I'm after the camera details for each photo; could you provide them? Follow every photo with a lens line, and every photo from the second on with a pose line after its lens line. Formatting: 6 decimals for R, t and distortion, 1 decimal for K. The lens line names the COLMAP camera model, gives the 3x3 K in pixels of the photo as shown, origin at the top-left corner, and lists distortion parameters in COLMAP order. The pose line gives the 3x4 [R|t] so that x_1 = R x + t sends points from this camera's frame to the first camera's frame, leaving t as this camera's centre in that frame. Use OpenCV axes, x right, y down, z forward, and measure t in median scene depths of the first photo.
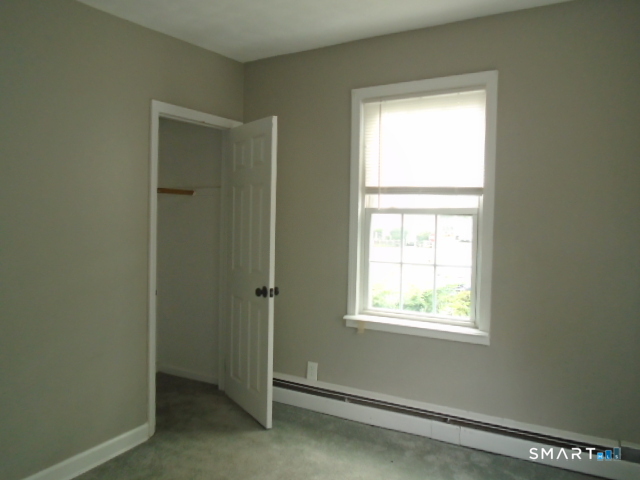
lens RADIAL K [[488.5, 0, 319.4], [0, 488.5, 237.7], [0, 0, 1]] dist [-0.012958, -0.000699]
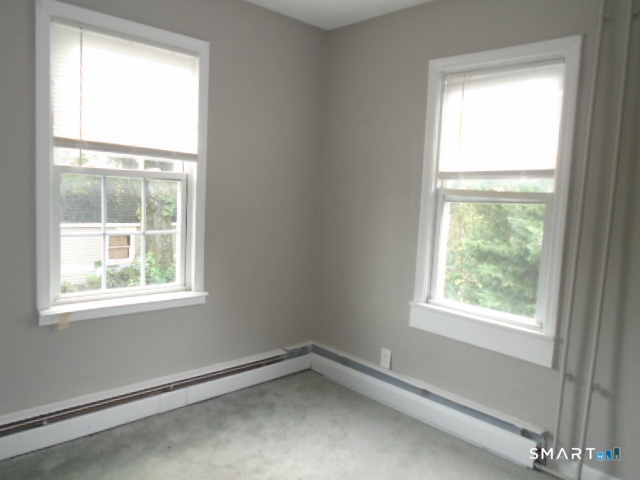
lens RADIAL K [[488.5, 0, 319.4], [0, 488.5, 237.7], [0, 0, 1]] dist [-0.012958, -0.000699]
pose [[0.279206, -0.089111, 0.956088, -0.567309], [-0.004904, 0.995539, 0.094220, -0.024731], [-0.960219, -0.030996, 0.277523, 0.440366]]
